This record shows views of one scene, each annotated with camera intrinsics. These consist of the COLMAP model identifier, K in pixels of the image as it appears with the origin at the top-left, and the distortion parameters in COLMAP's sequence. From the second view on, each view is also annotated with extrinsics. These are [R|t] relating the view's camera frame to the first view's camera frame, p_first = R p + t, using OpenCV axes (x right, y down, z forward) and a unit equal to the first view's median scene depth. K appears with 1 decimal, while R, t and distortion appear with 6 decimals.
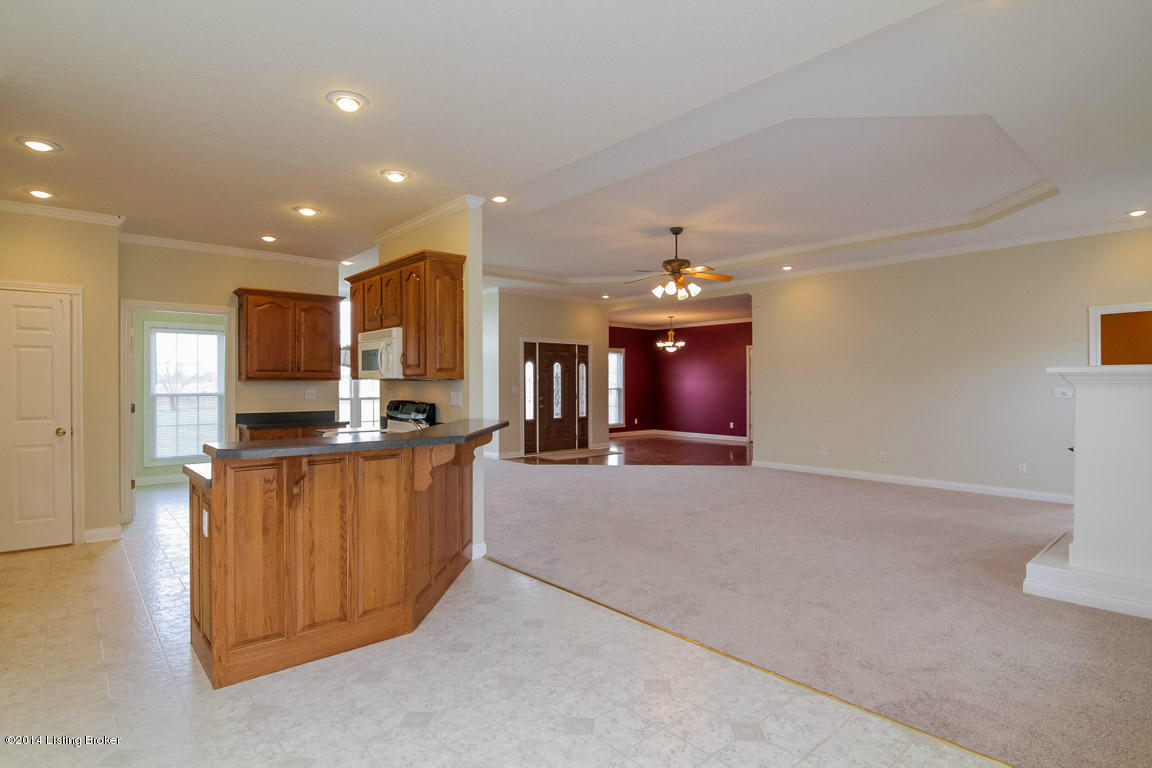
lens RADIAL K [[593.2, 0, 580.4], [0, 593.2, 382.6], [0, 0, 1]] dist [-0.007697, -0.006876]
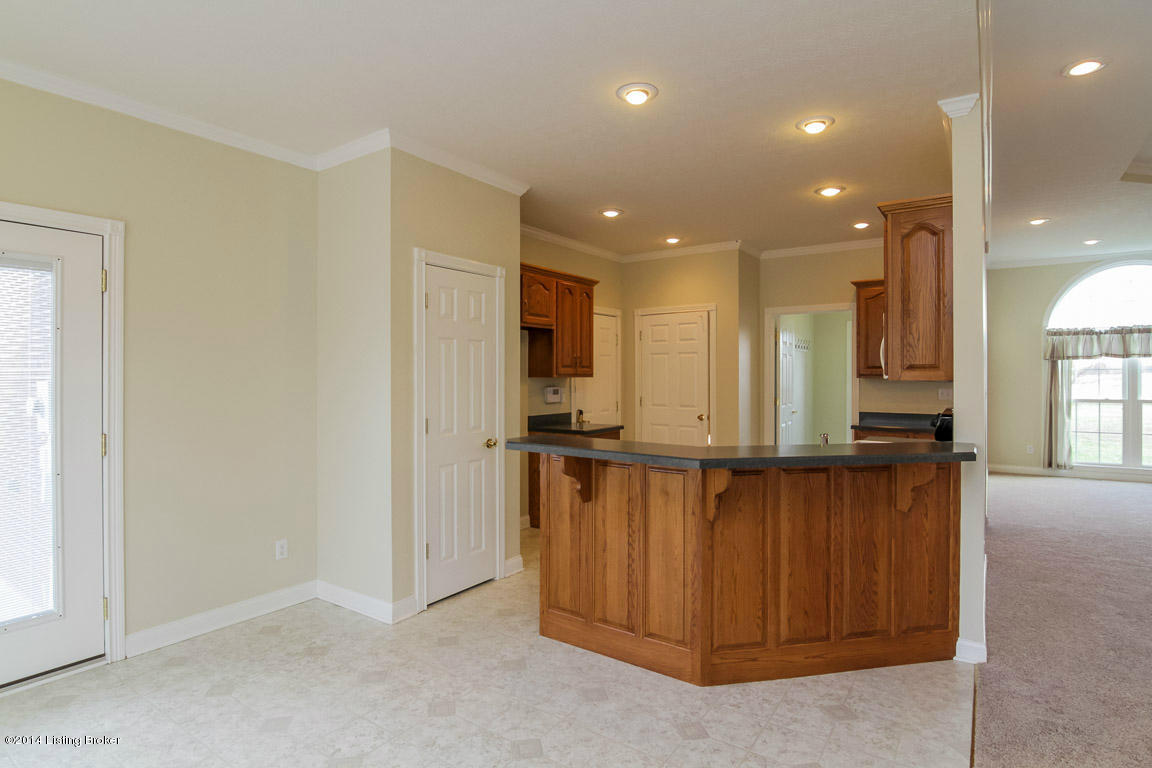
lens RADIAL K [[593.2, 0, 581.8], [0, 593.2, 374.8], [0, 0, 1]] dist [-0.007697, -0.006876]
pose [[0.242918, 0.001969, -0.970045, 0.146537], [-0.000243, 0.999998, 0.001969, -0.005903], [0.970047, -0.000242, 0.242918, 0.192092]]
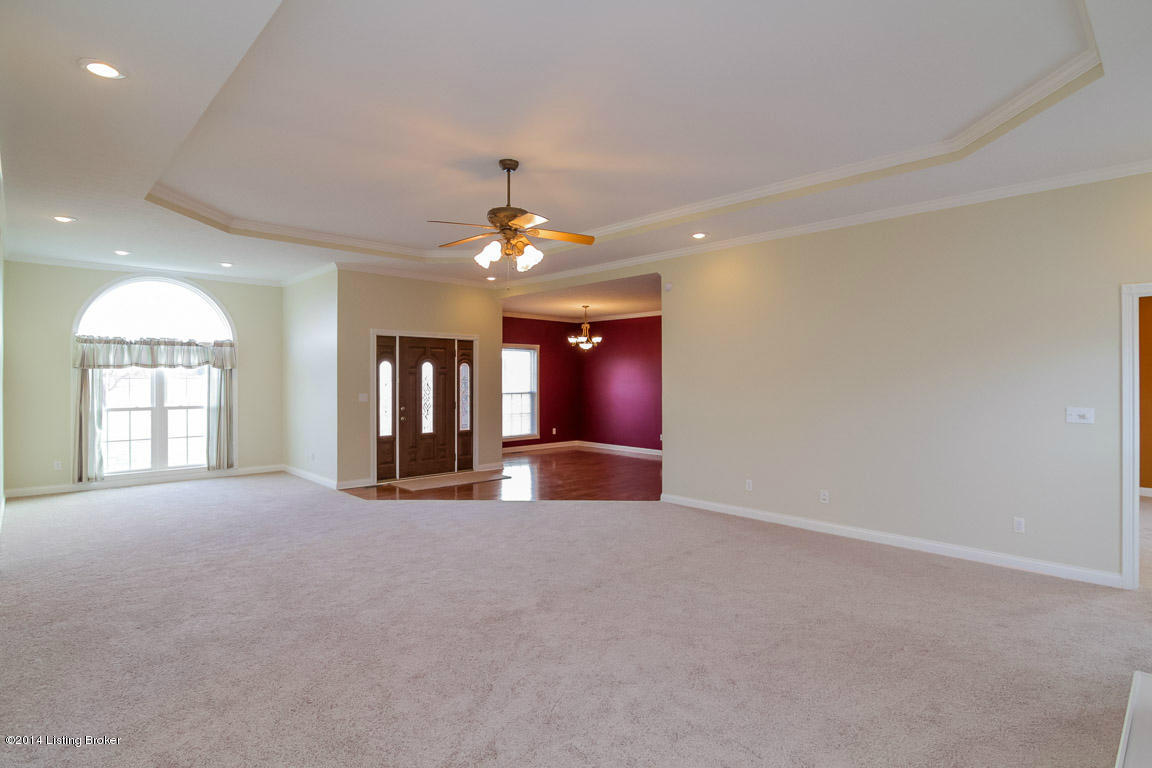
lens RADIAL K [[593.2, 0, 585.4], [0, 593.2, 379.6], [0, 0, 1]] dist [-0.007697, -0.006876]
pose [[0.999039, 0.003607, 0.043690, 0.140850], [-0.003661, 0.999993, 0.001158, -0.012987], [-0.043686, -0.001317, 0.999044, 0.219531]]
